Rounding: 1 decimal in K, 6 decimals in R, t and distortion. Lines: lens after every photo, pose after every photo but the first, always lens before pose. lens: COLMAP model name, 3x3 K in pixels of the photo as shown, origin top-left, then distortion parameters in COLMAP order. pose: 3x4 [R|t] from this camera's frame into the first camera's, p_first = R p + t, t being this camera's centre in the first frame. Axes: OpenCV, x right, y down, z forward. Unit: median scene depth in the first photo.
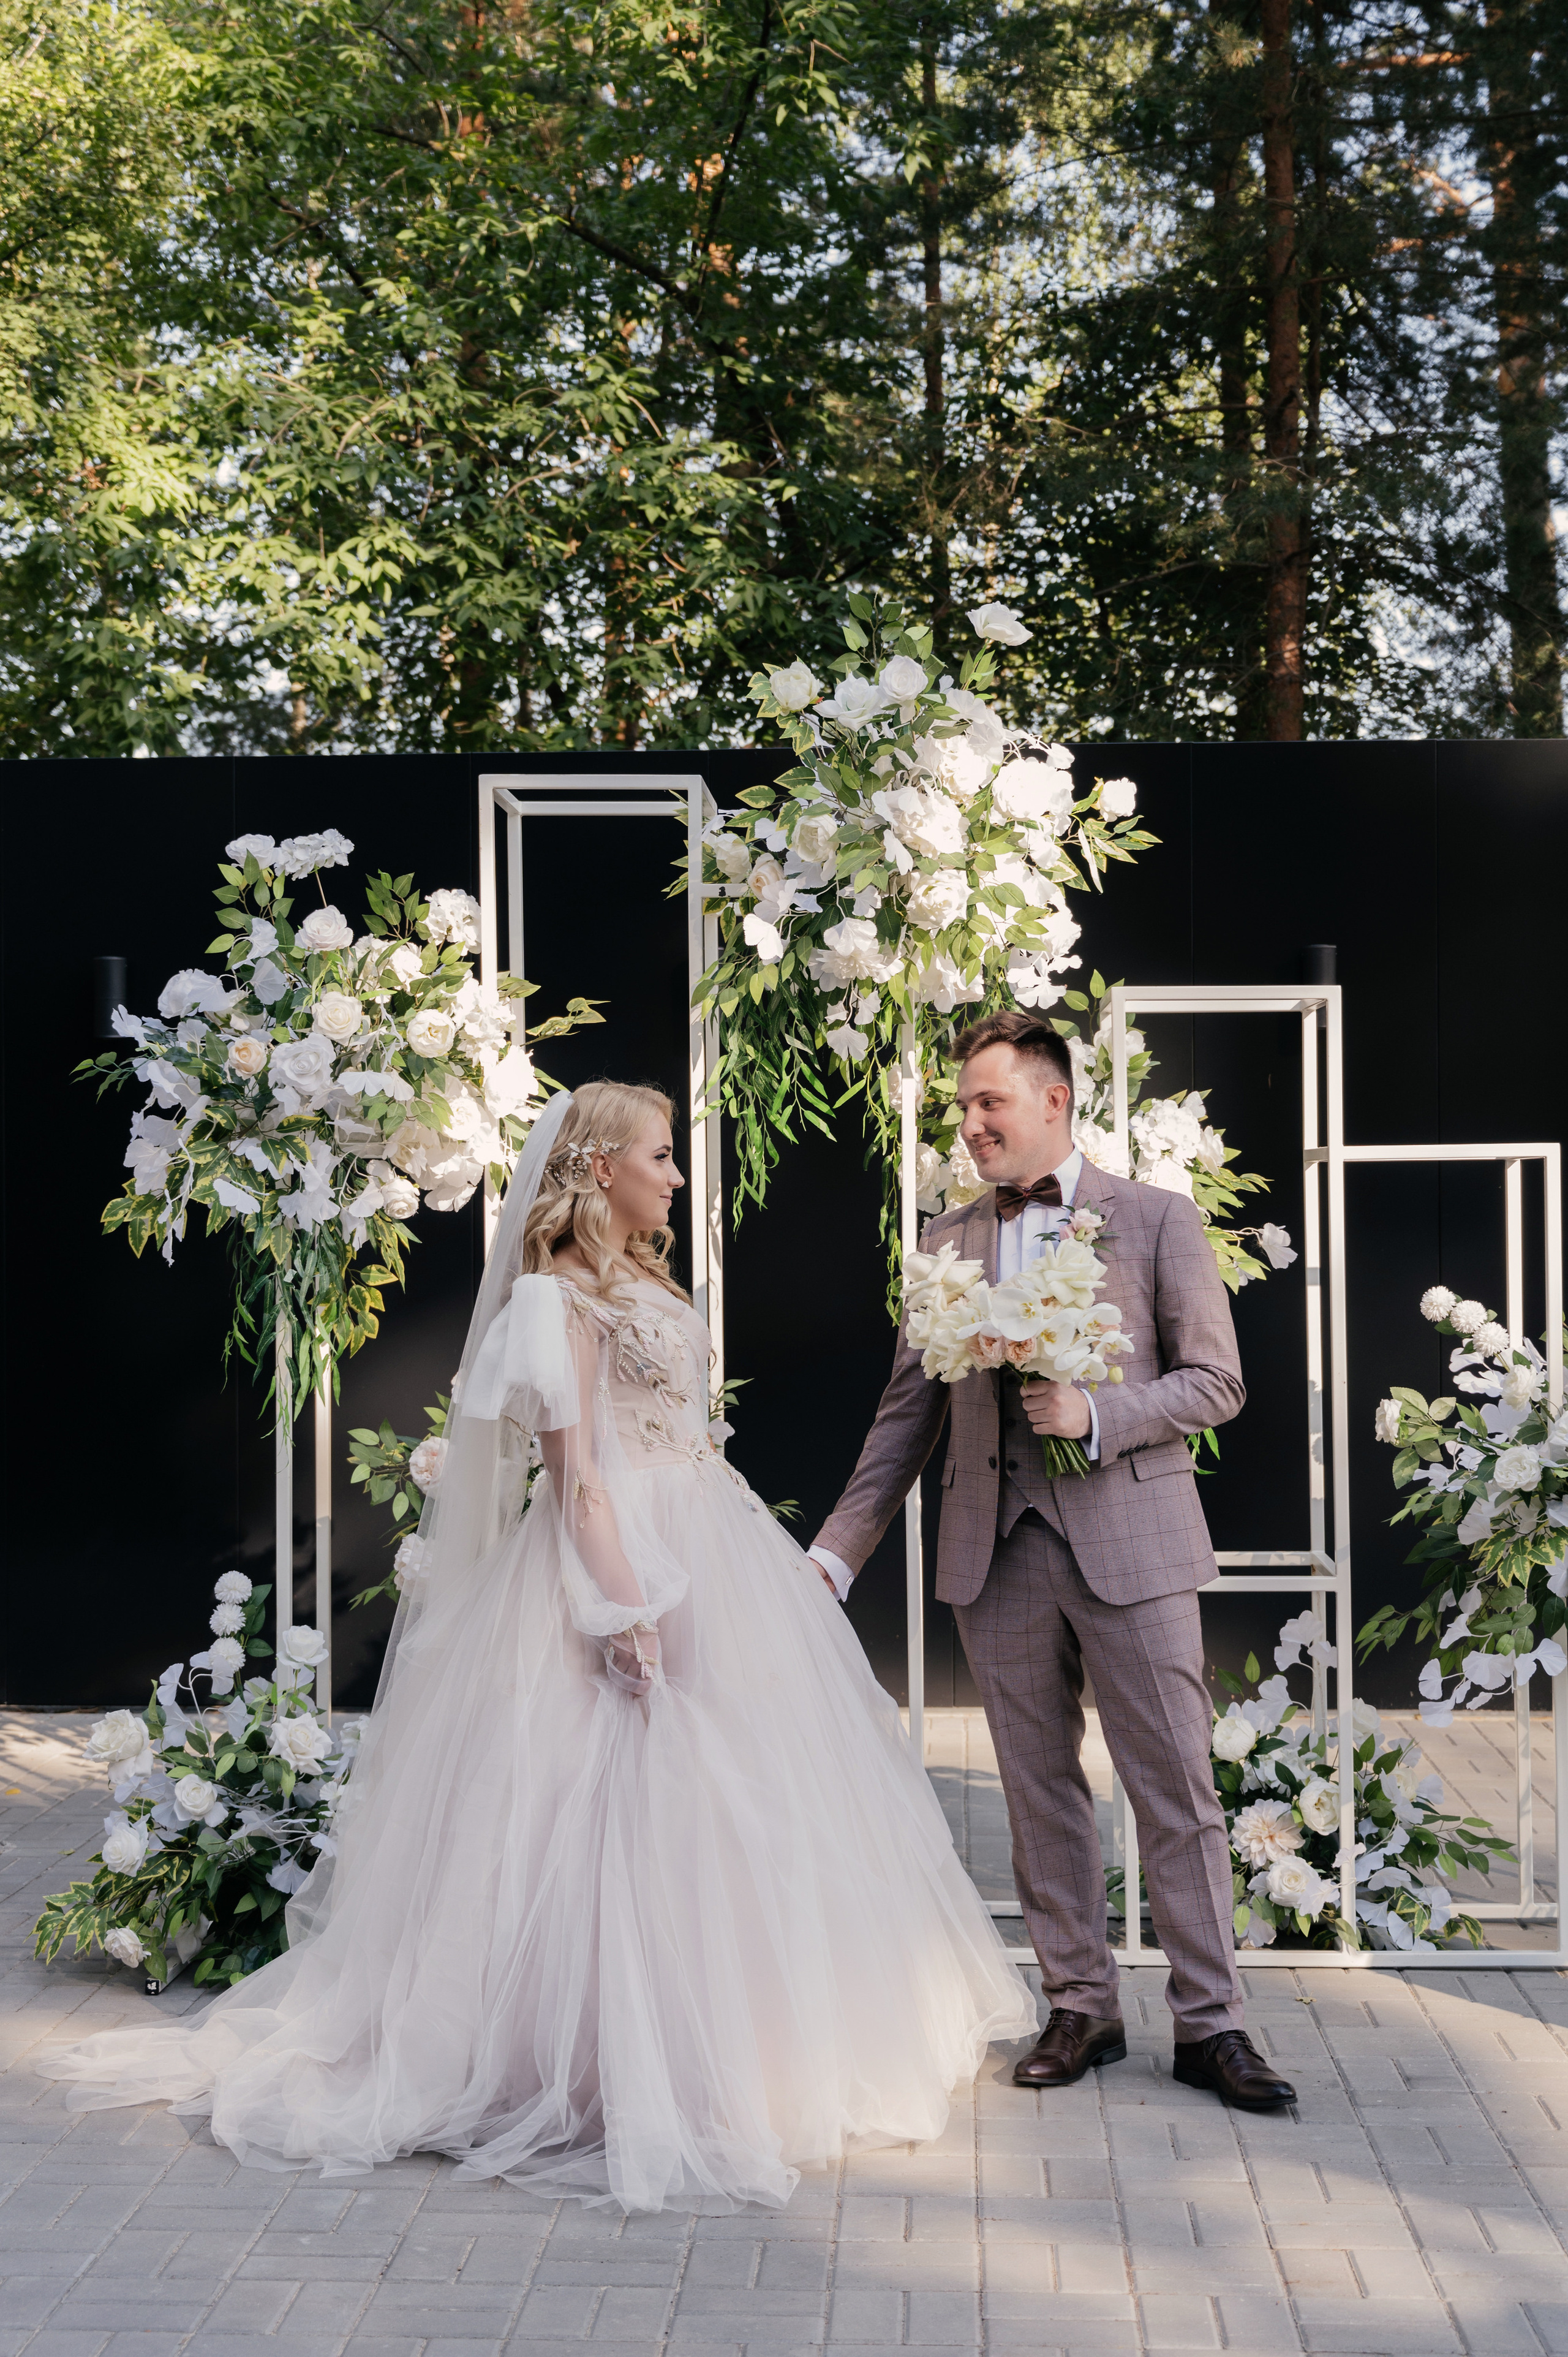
lens RADIAL K [[3239.1, 0, 784.0], [0, 3239.1, 1178.5], [0, 0, 1]] dist [0.023791, -0.005198]
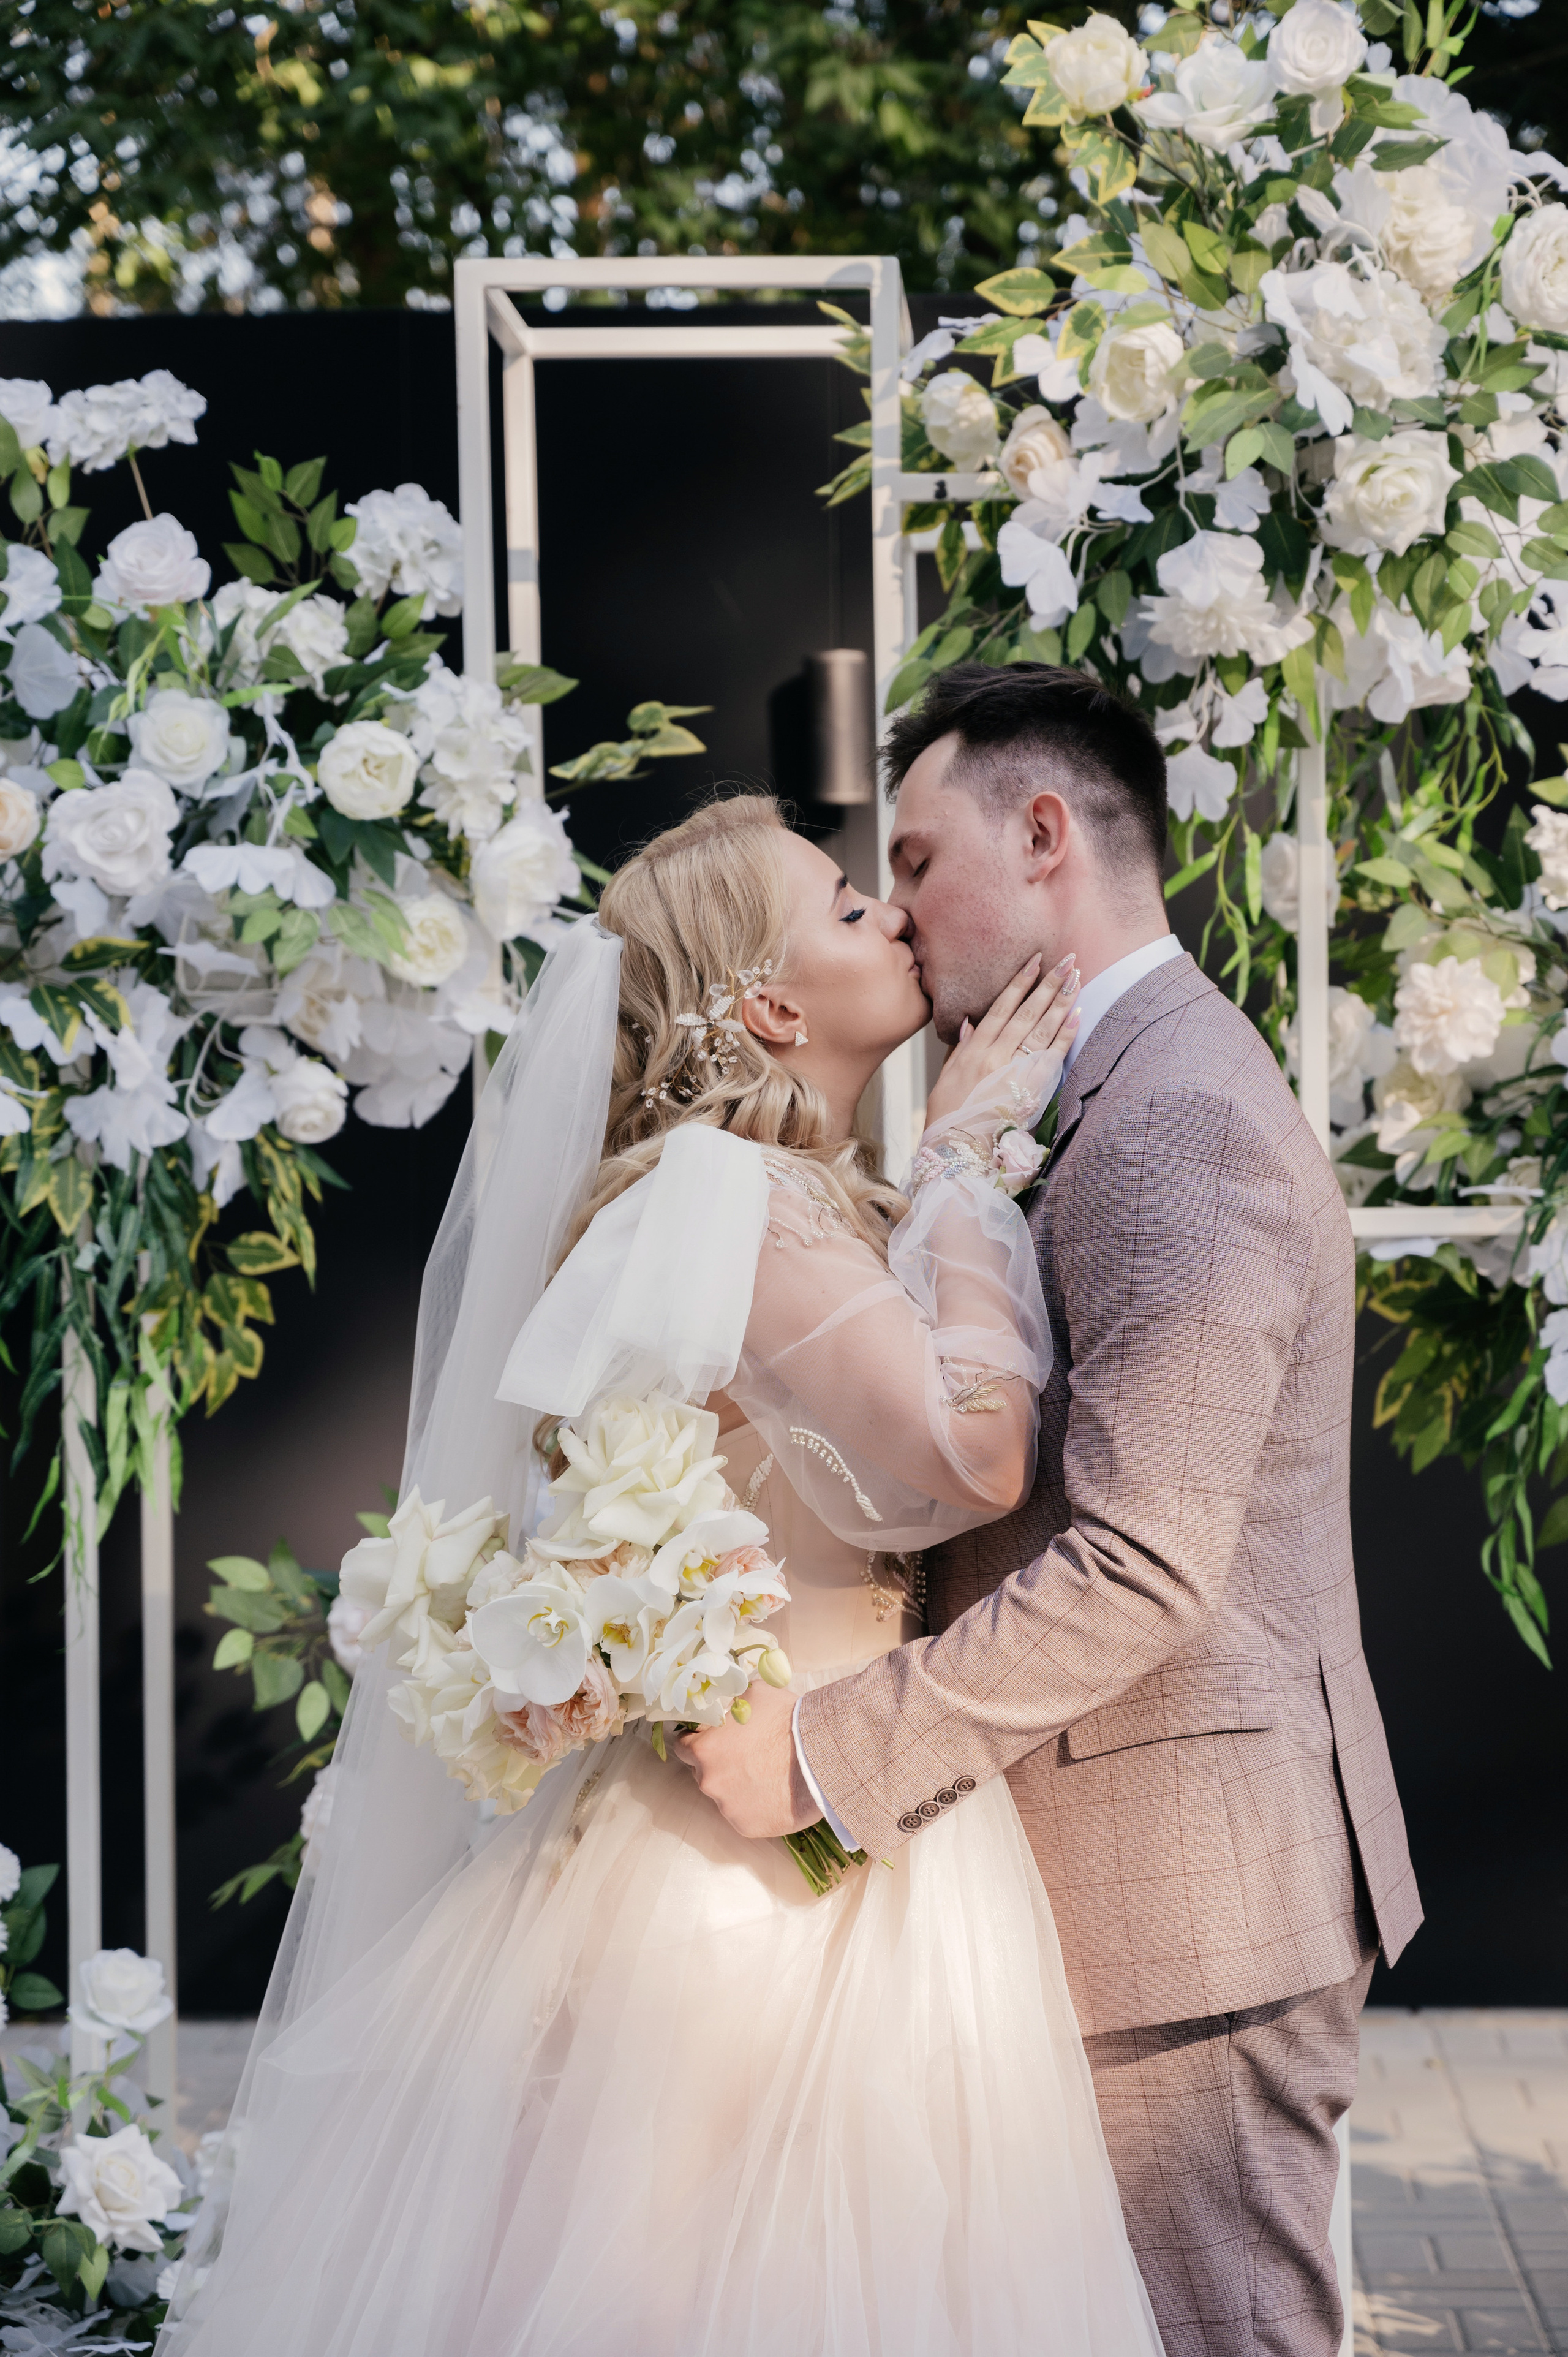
lens RADIAL K [[4880.0, 0, 869.0], [0, 4880.0, 1177.7], [0, 0, 1]] dist [0.016294, 0.131027]
pose [[0.999896, -0.007249, 0.012501, -0.040494], [0.007010, 0.999793, 0.019079, 0.004035], [-0.012637, -0.018990, 0.999740, 0.238874]]
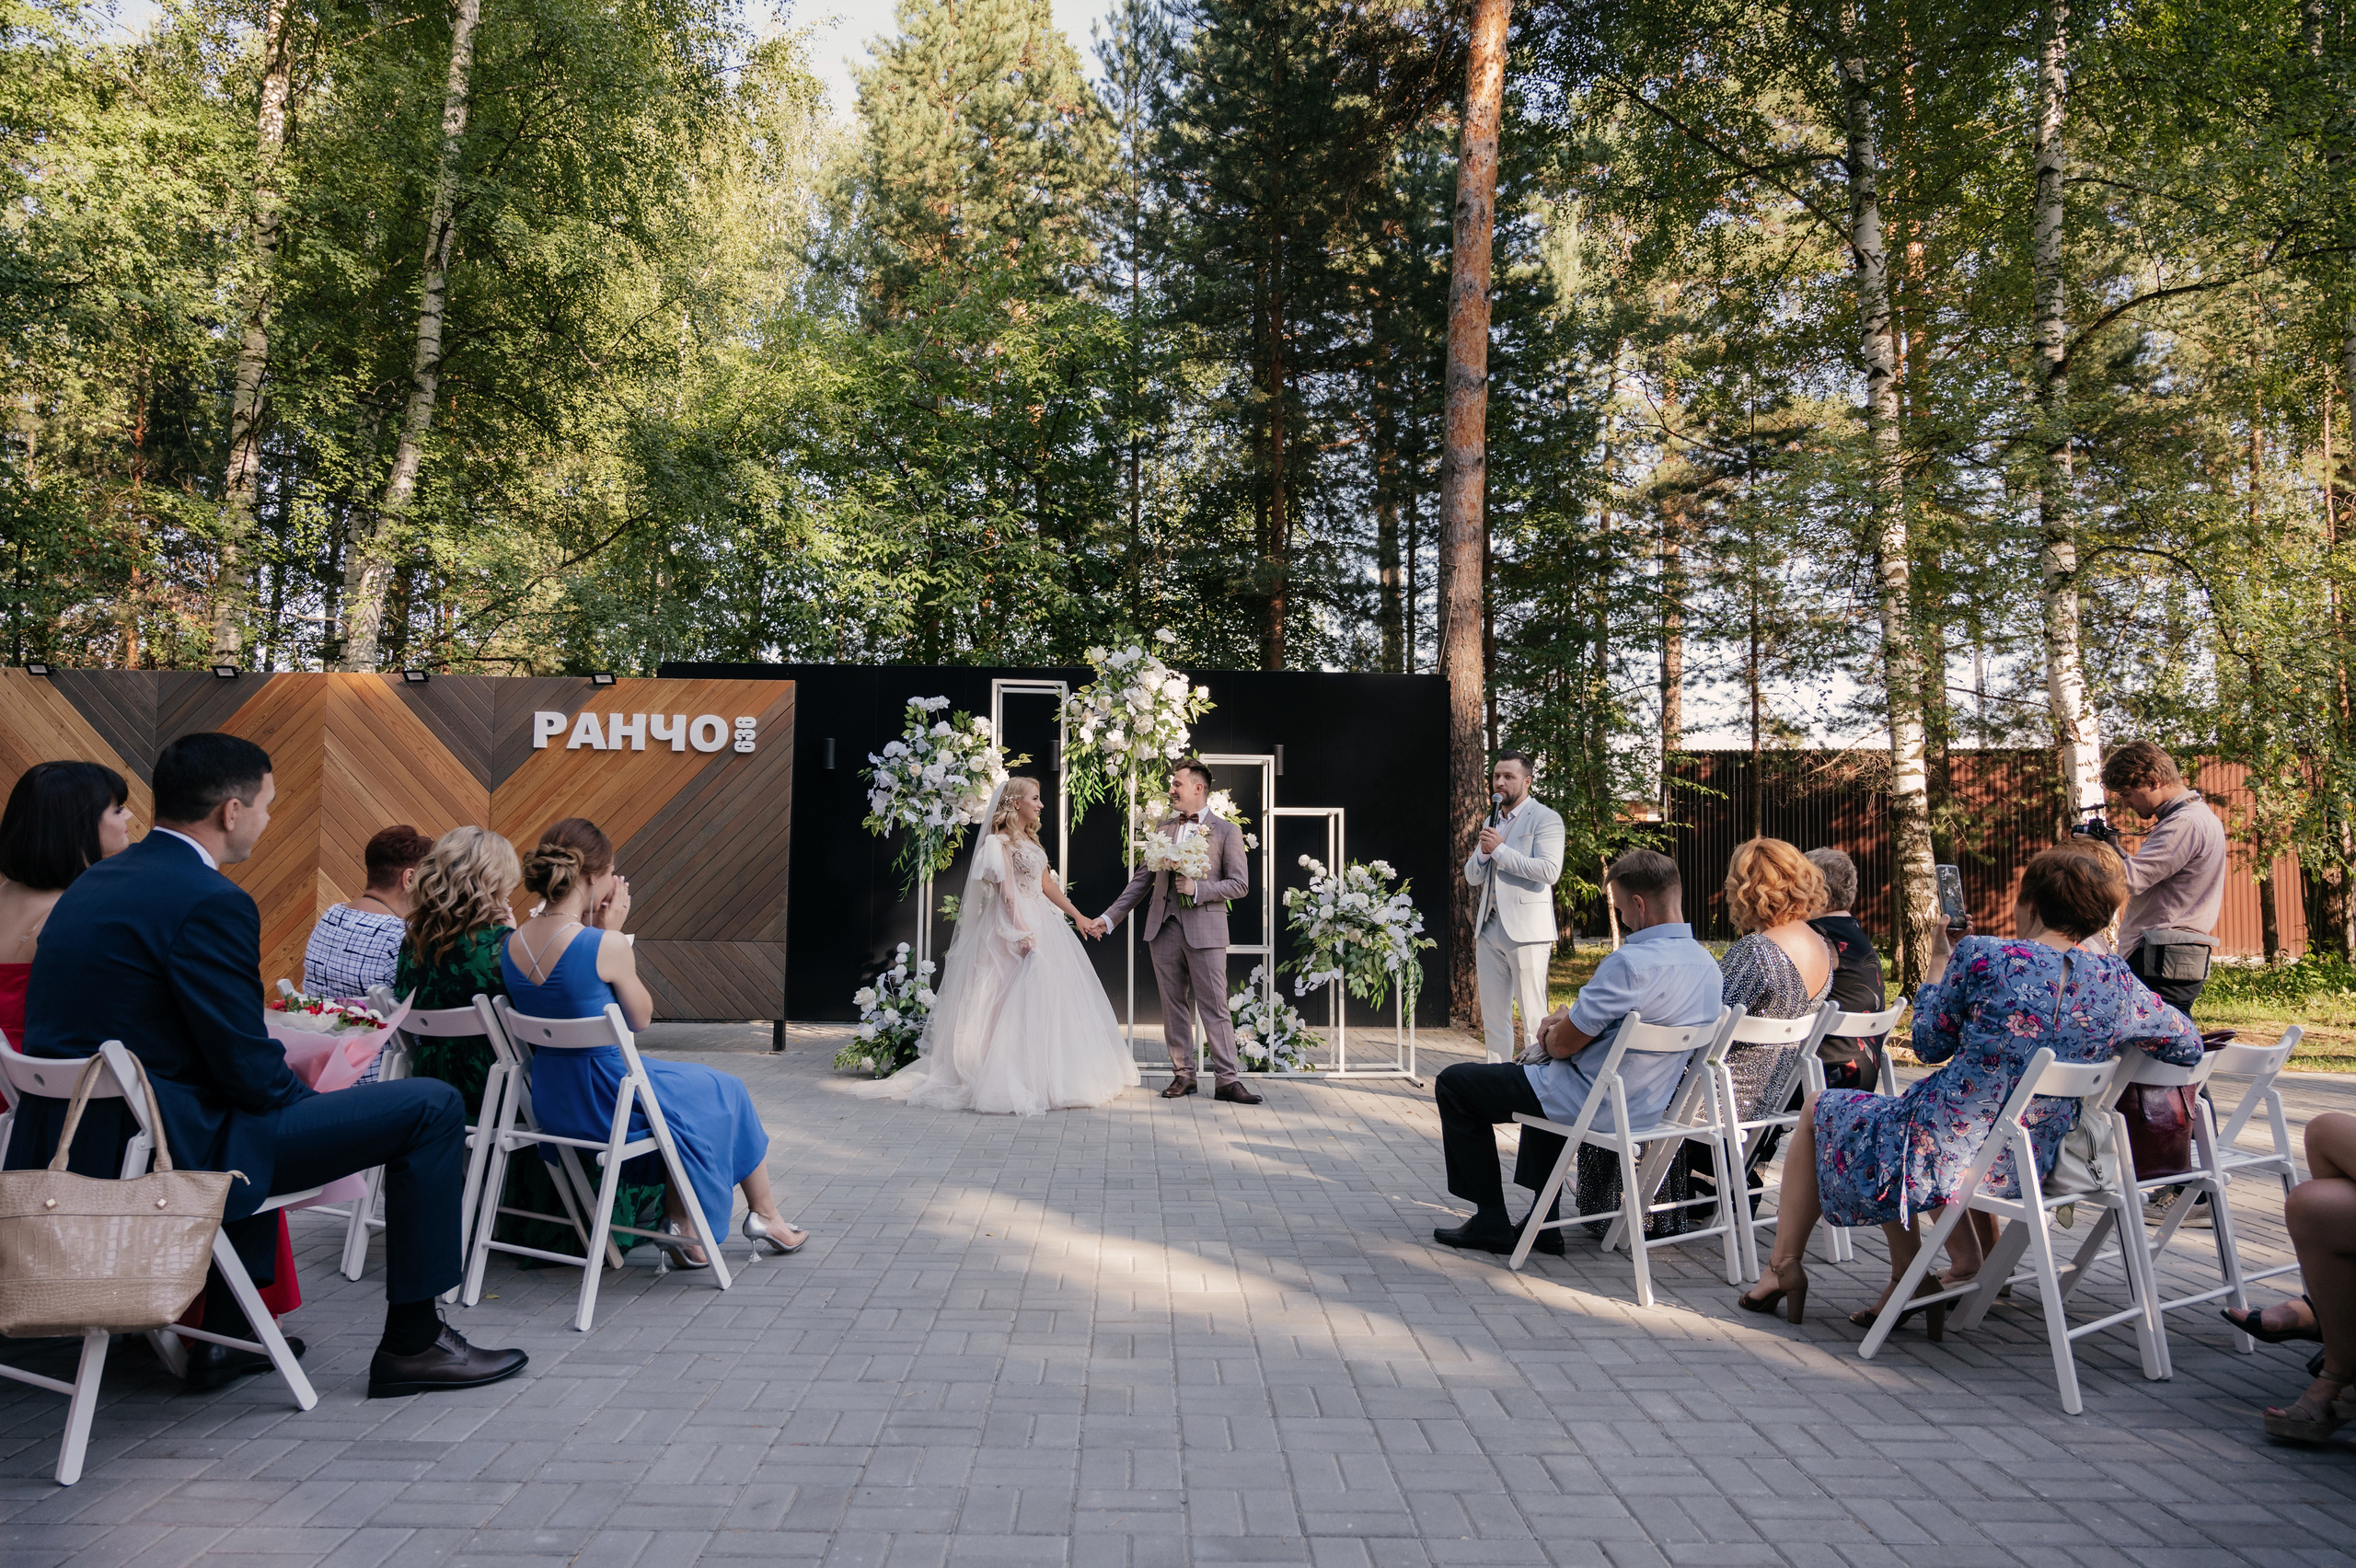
lens RADIAL K [[1642.7, 0, 1178.0], [0, 1642.7, 784.0], [0, 0, 1]] dist [-0.002326, -0.000070]
pose [[0.996522, 0.022692, 0.080185, -0.042533], [-0.018745, 0.998592, -0.049634, 0.046028], [-0.081199, 0.047958, 0.995543, -0.536838]]
